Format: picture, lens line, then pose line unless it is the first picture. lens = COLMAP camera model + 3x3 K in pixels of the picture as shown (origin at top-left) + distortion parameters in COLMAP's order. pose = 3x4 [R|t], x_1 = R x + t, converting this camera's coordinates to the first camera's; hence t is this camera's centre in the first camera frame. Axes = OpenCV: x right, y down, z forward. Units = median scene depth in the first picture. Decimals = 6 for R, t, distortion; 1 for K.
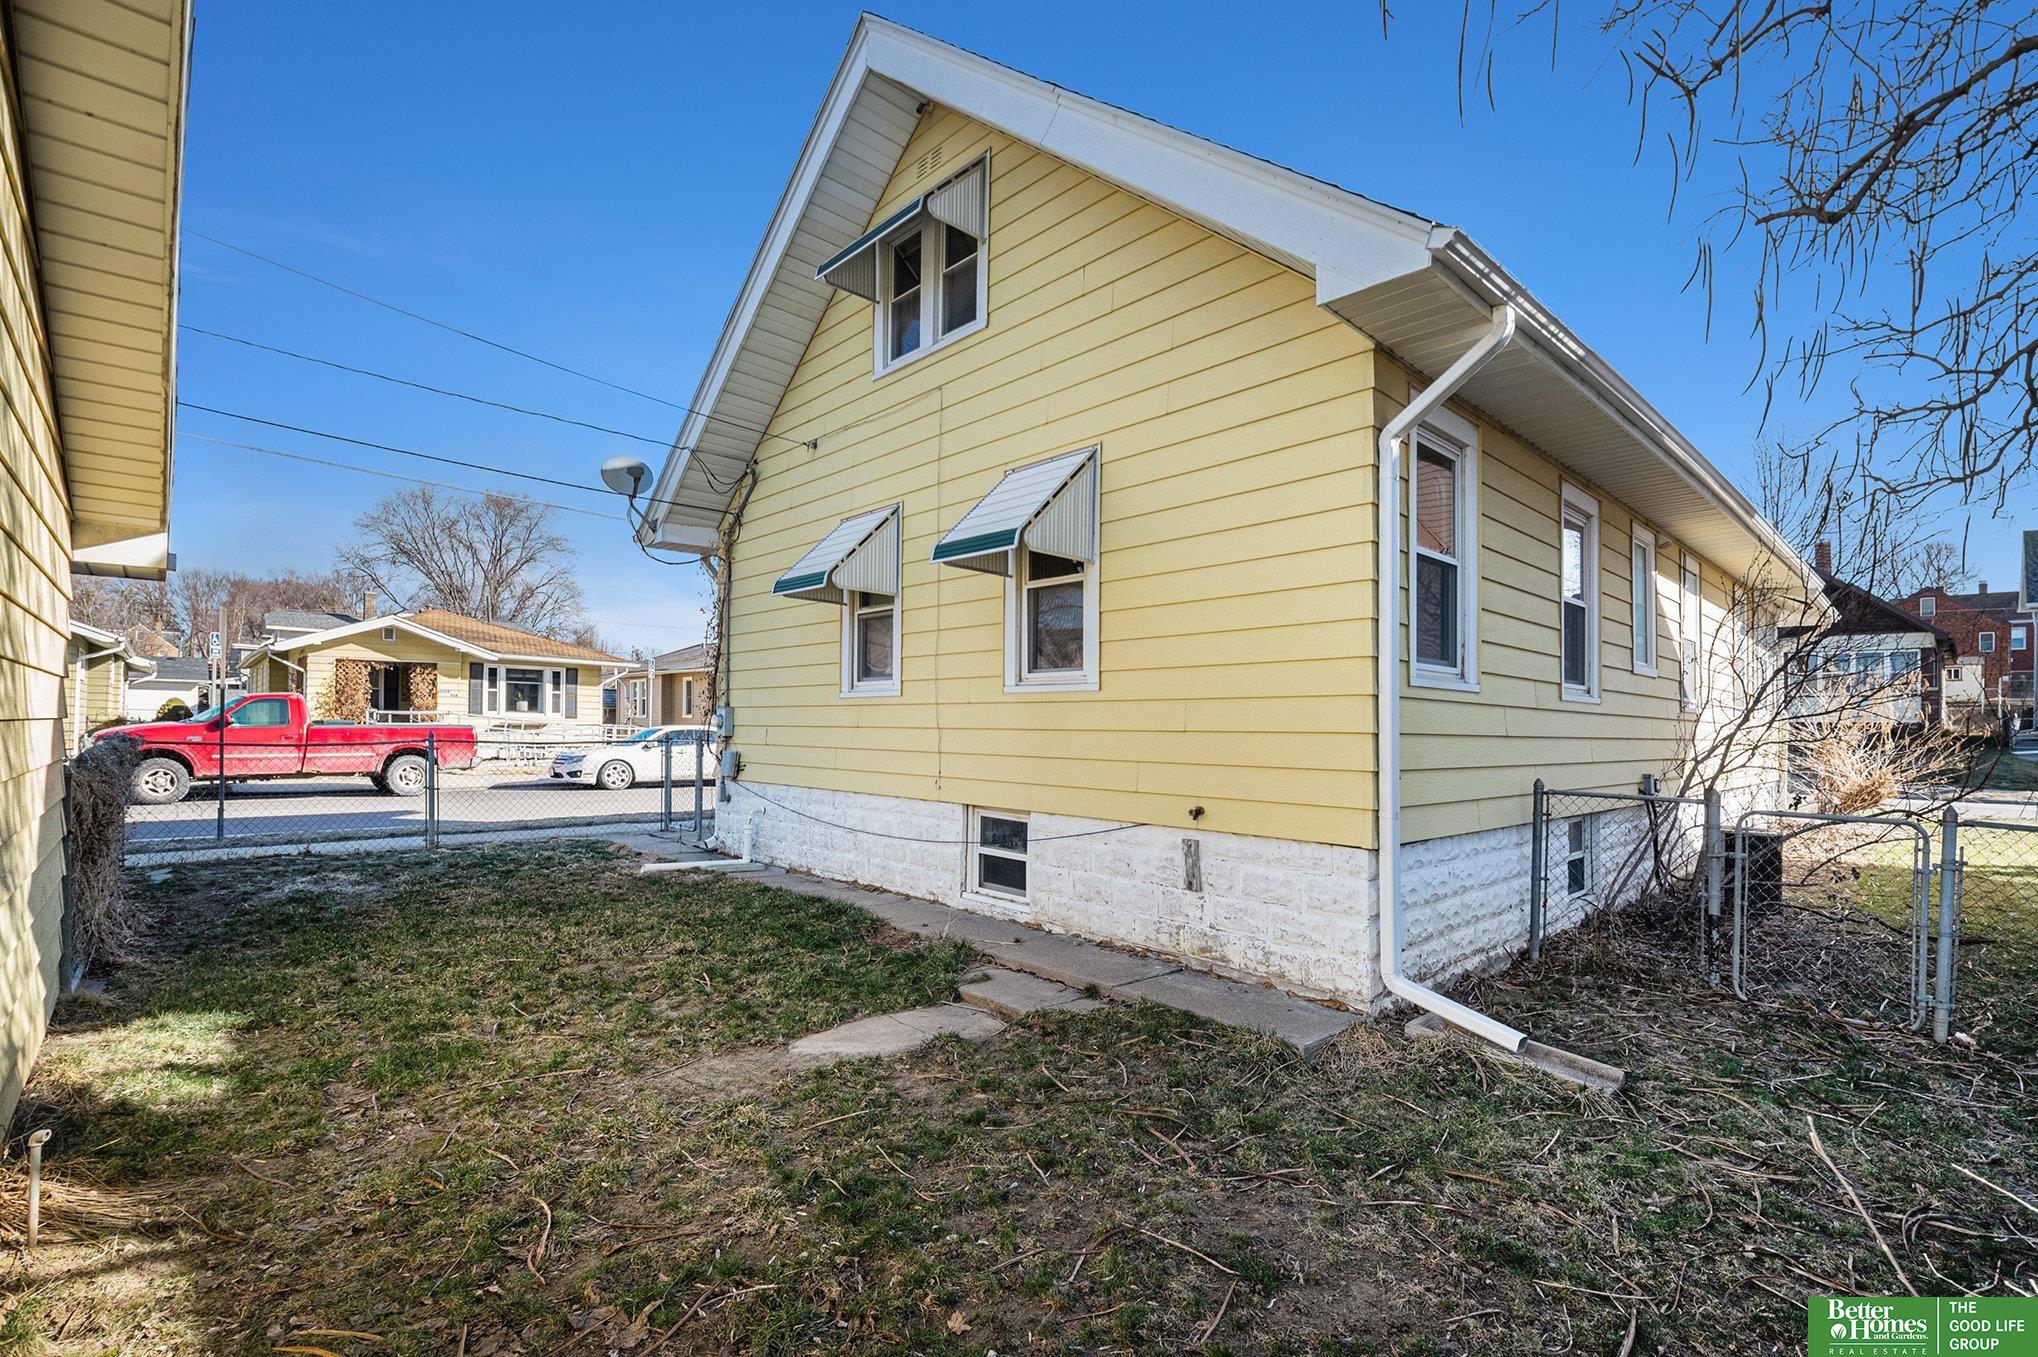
lens RADIAL K [[931.0, 0, 1046.0], [0, 931.0, 720.6], [0, 0, 1]] dist [0.013579, -0.000897]
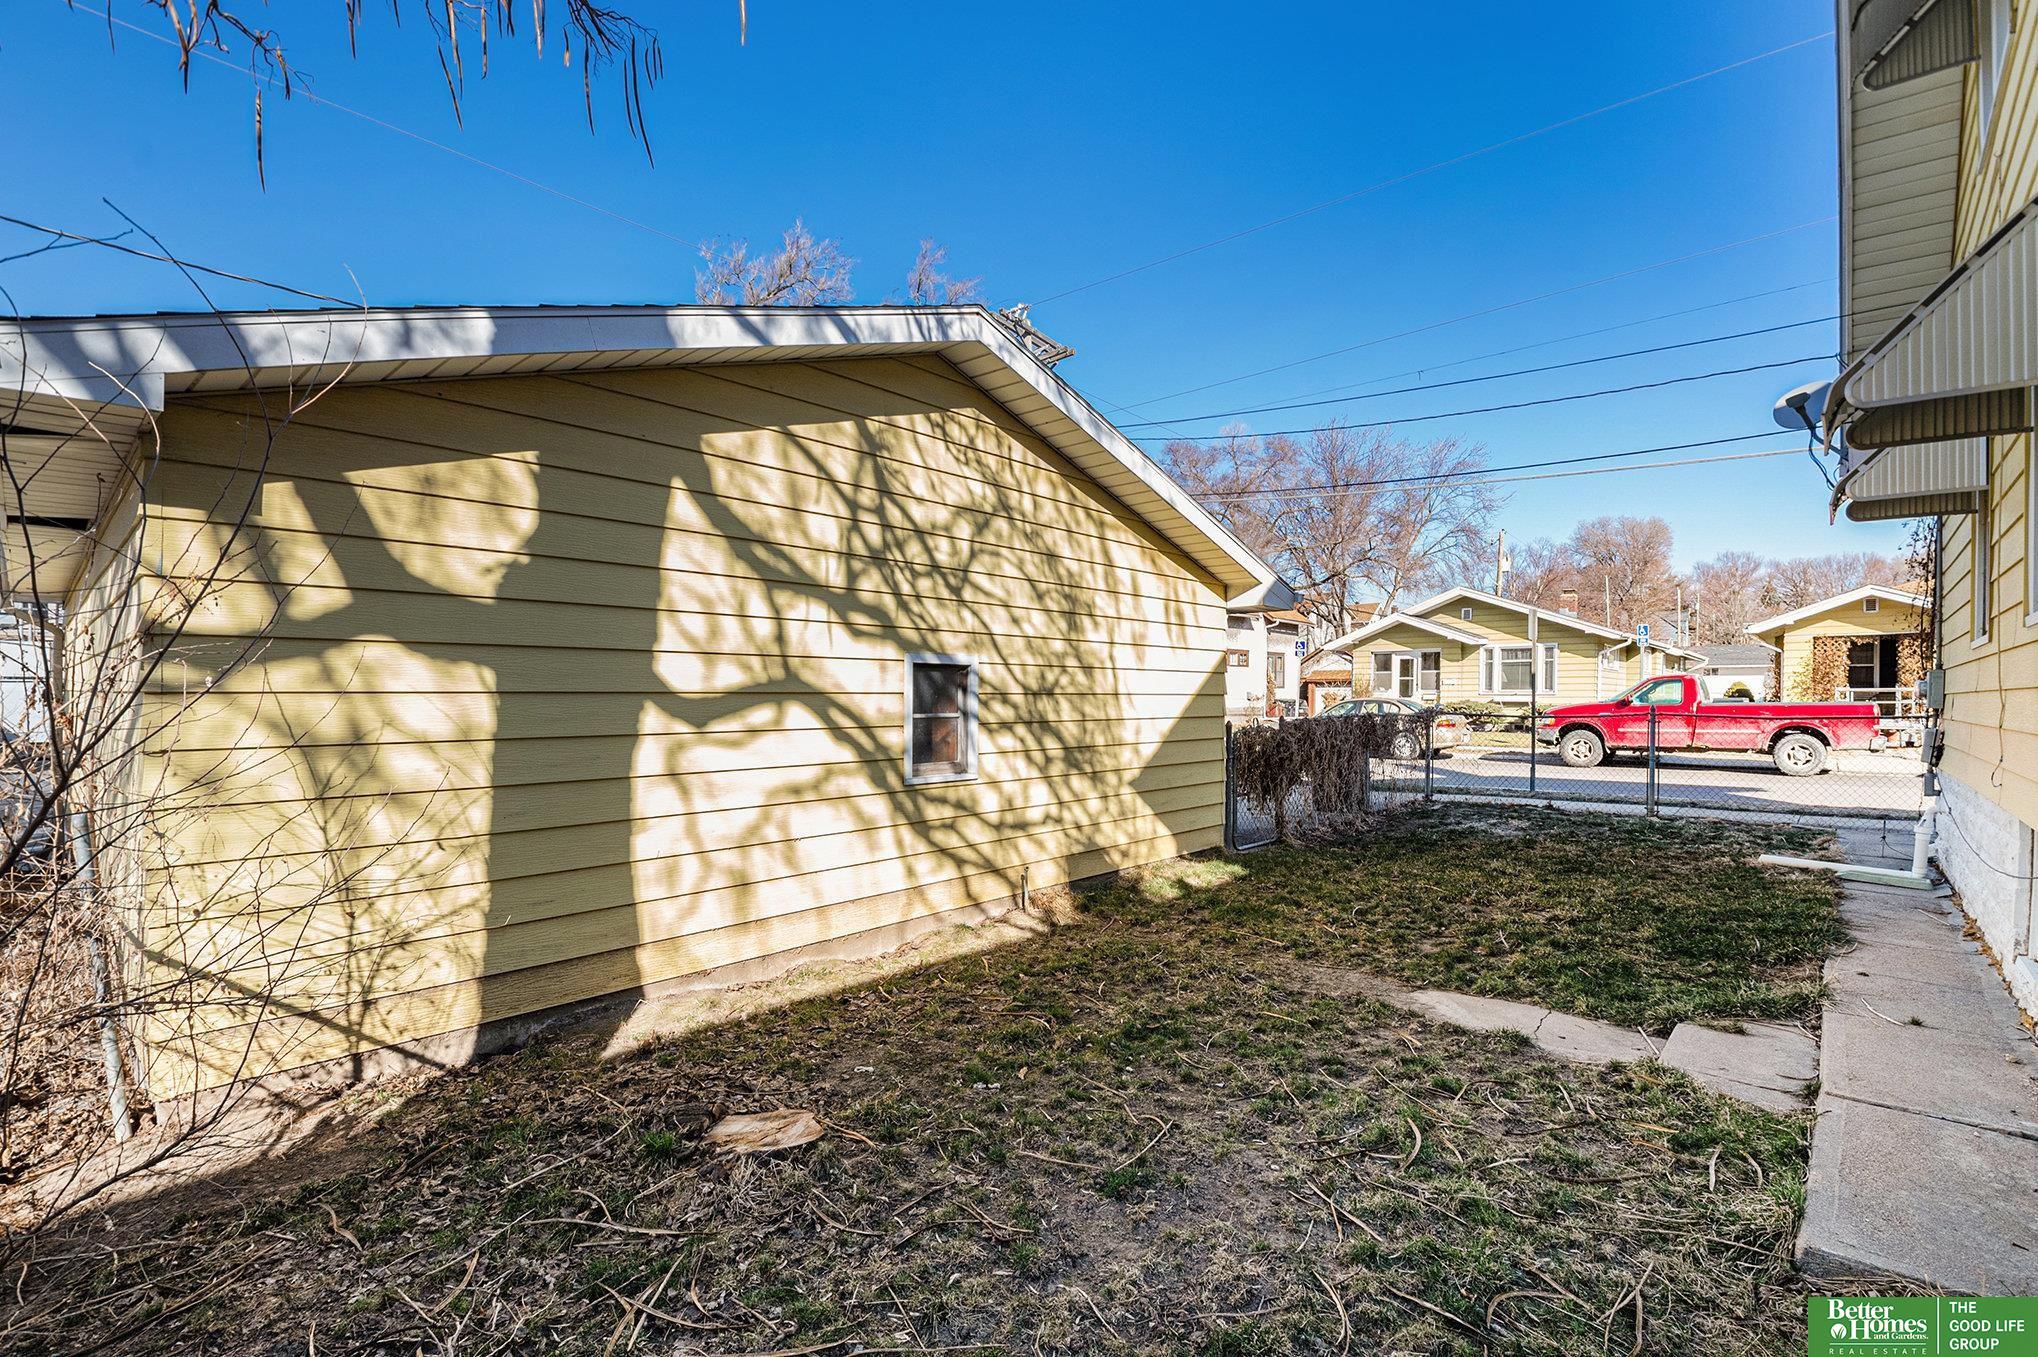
lens RADIAL K [[931.0, 0, 1022.0], [0, 931.0, 689.3], [0, 0, 1]] dist [0.013579, -0.000897]
pose [[0.092872, -0.022989, -0.995413, 0.314787], [0.007986, 0.999718, -0.022343, 0.010209], [0.995646, -0.005875, 0.093030, 0.188607]]
